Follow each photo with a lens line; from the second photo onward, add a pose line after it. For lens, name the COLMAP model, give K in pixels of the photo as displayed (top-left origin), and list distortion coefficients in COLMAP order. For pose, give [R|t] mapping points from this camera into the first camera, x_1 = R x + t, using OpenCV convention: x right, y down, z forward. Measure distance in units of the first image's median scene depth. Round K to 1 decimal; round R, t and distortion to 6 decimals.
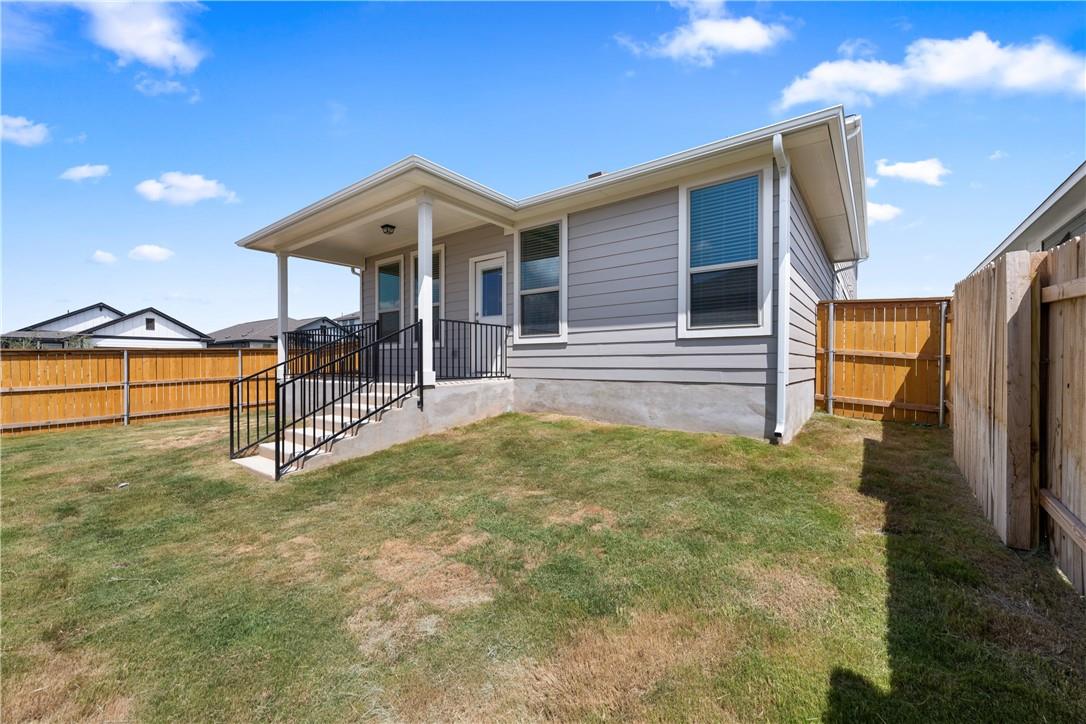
lens RADIAL K [[434.6, 0, 543.9], [0, 434.6, 365.1], [0, 0, 1]] dist [0.000933, -0.000035]
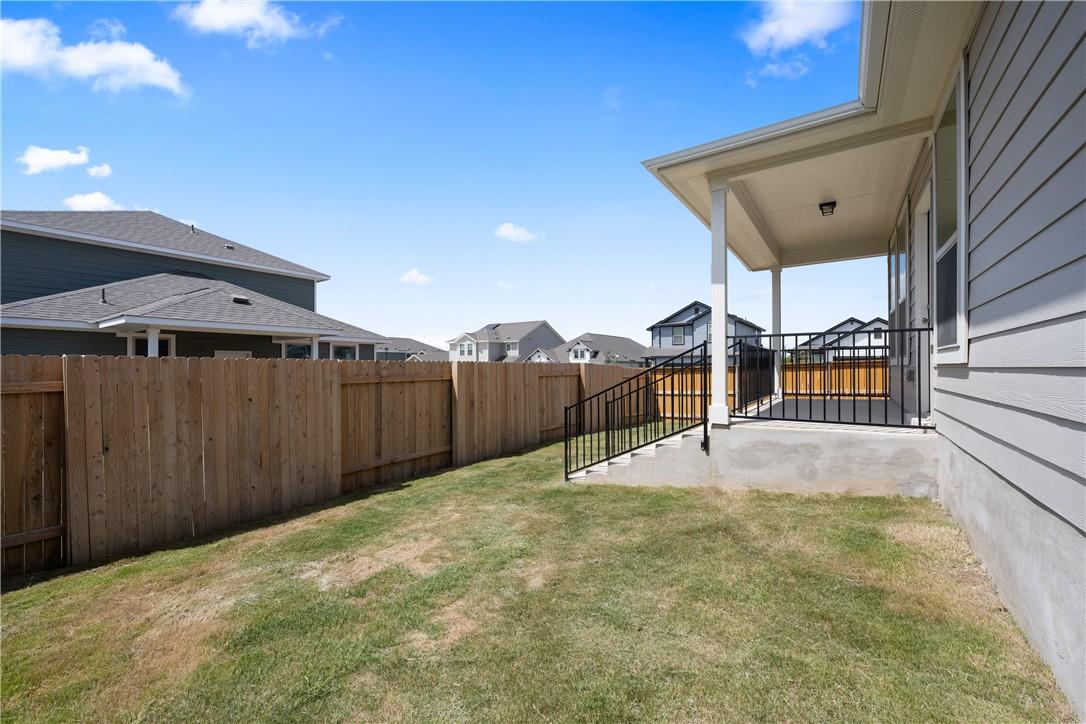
lens RADIAL K [[434.6, 0, 546.1], [0, 434.6, 369.5], [0, 0, 1]] dist [0.000933, -0.000035]
pose [[0.048068, 0.005834, -0.998827, 0.533259], [0.002308, 0.999980, 0.005952, -0.060255], [0.998841, -0.002591, 0.048053, 0.708260]]
